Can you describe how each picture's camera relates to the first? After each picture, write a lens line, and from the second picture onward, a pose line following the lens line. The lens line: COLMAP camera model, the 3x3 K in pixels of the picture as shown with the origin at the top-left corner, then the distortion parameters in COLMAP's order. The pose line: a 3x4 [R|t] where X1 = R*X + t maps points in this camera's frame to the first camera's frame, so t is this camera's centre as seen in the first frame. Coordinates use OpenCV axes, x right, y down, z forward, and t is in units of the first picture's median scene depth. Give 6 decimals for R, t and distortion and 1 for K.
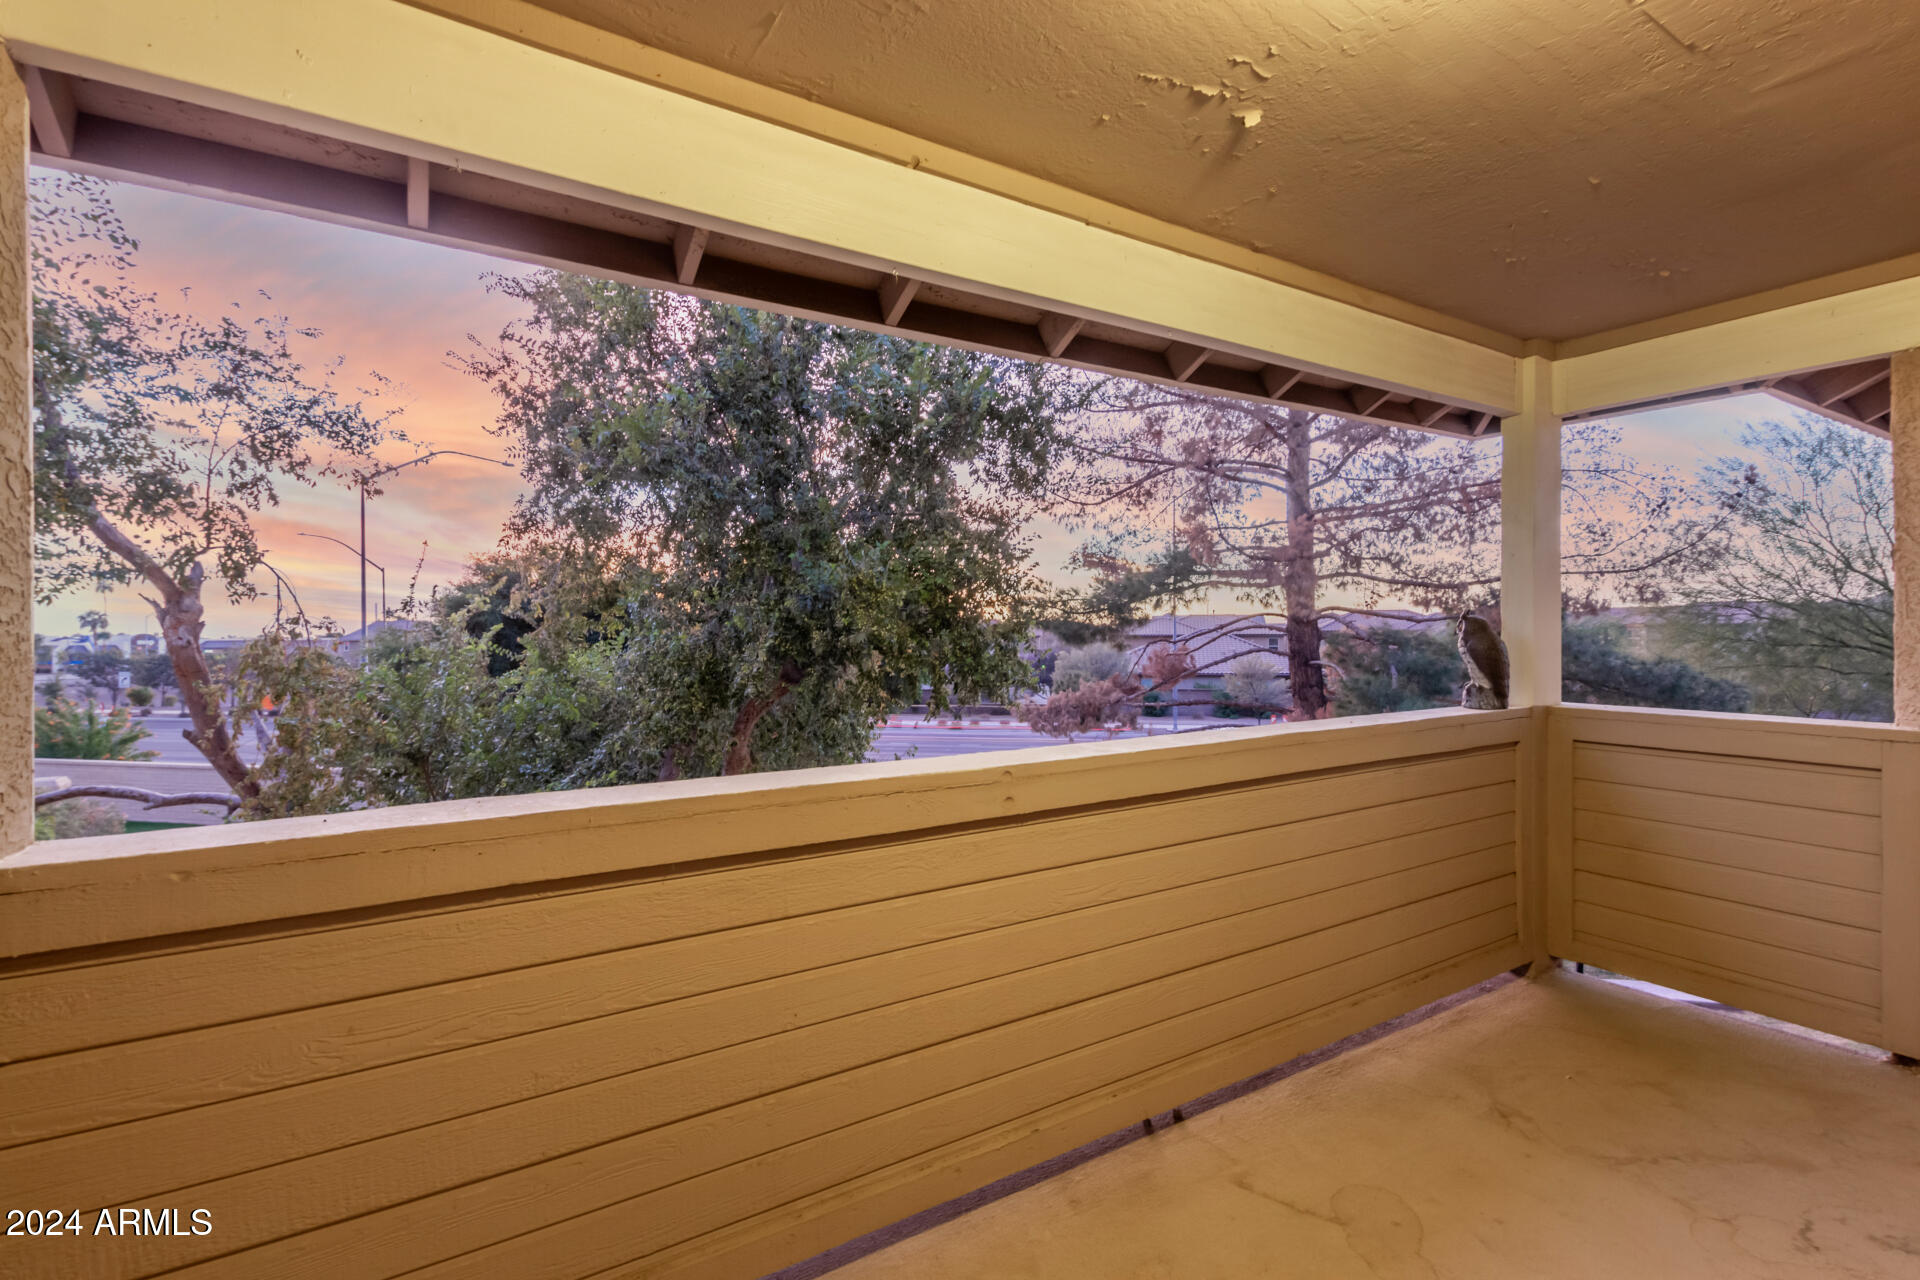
lens RADIAL K [[867.9, 0, 960.0], [0, 867.9, 640.0], [0, 0, 1]] dist [-0.002272, -0.000053]
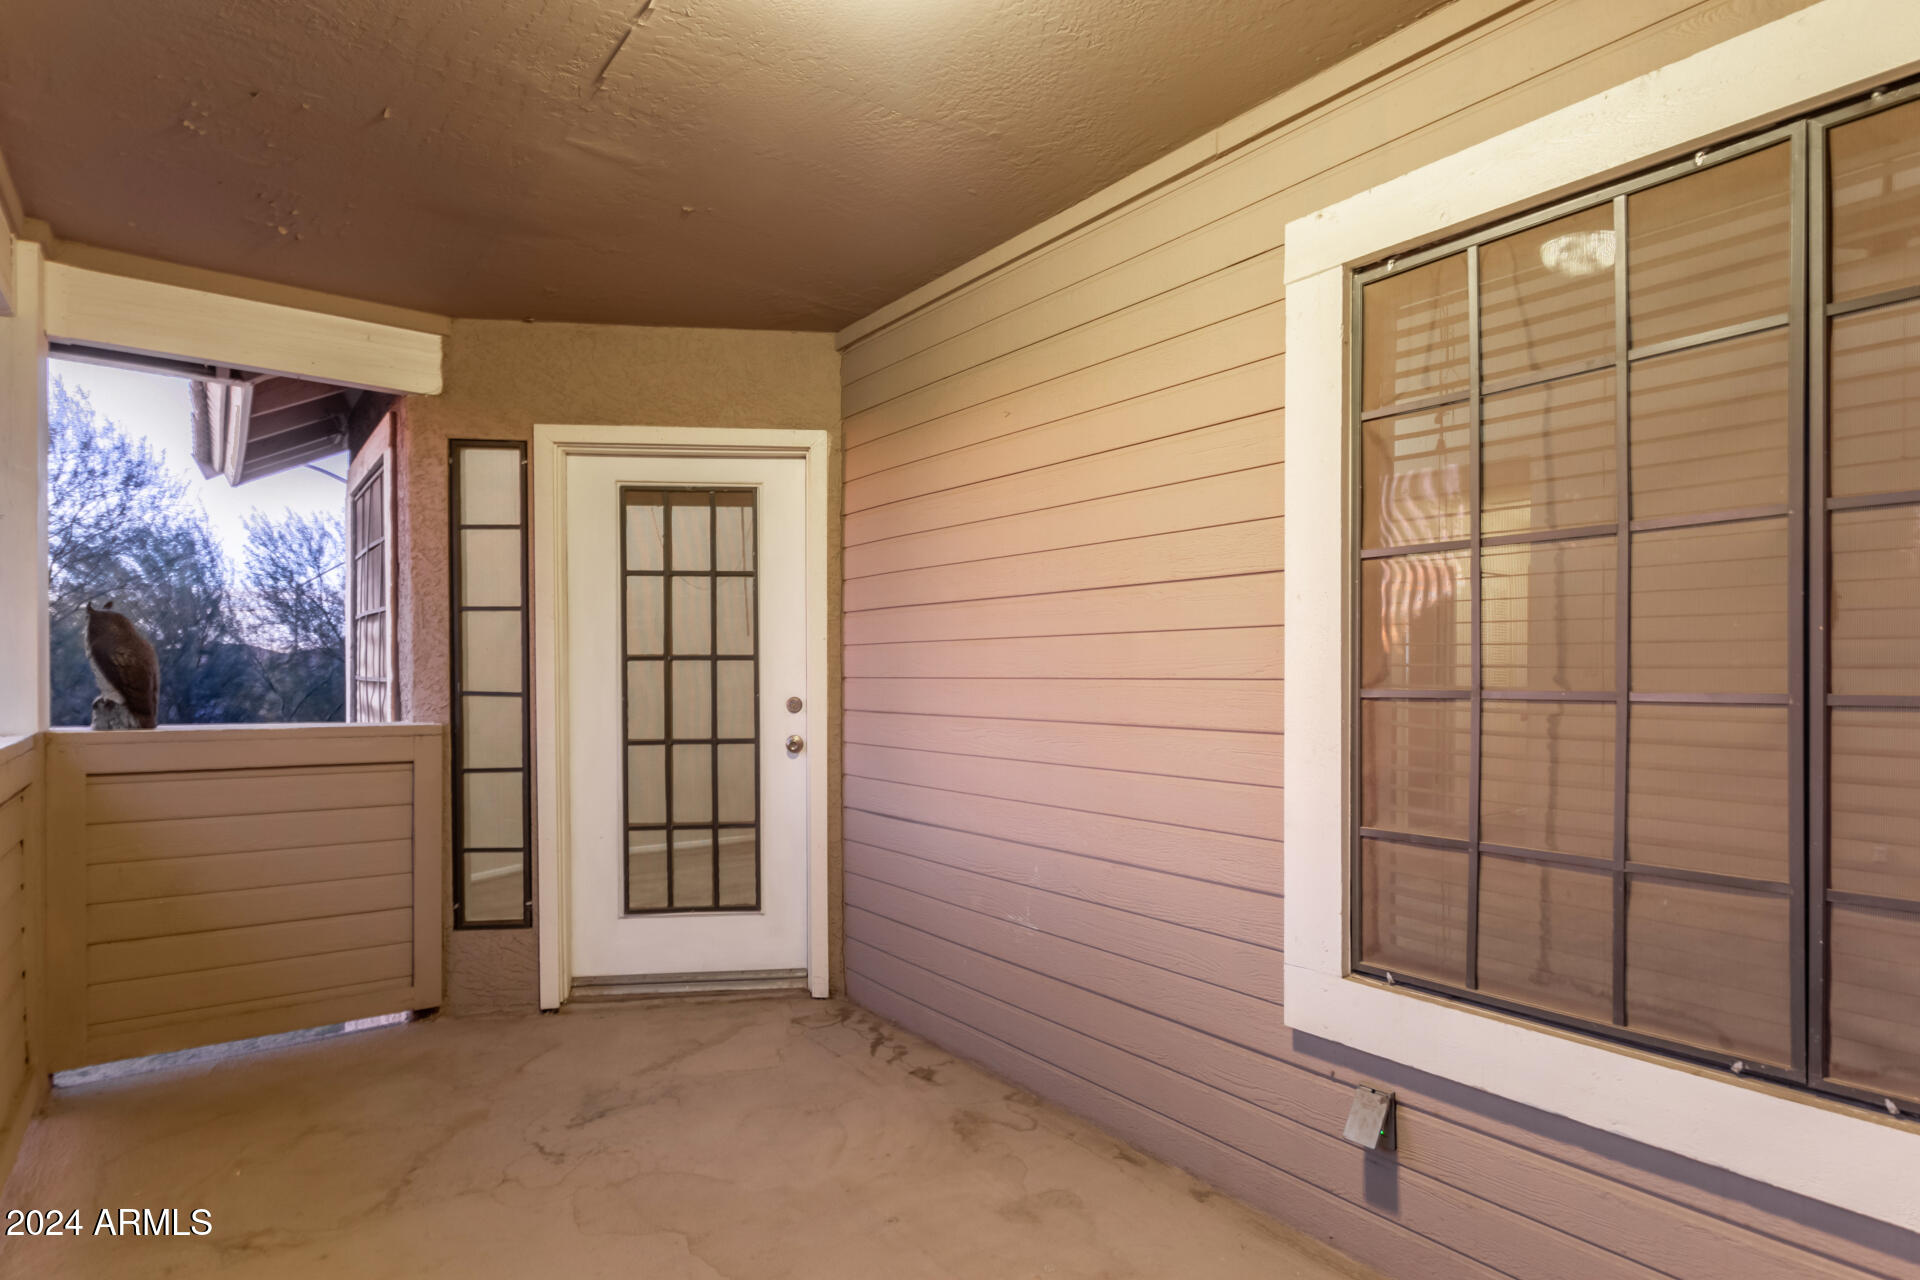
lens RADIAL K [[1005.4, 0, 960.2], [0, 1005.4, 671.7], [0, 0, 1]] dist [-0.000253, -0.000172]
pose [[-0.079737, -0.003040, 0.996811, -0.315869], [-0.001776, 0.999994, 0.002907, 0.029951], [-0.996814, -0.001539, -0.079742, 0.428729]]
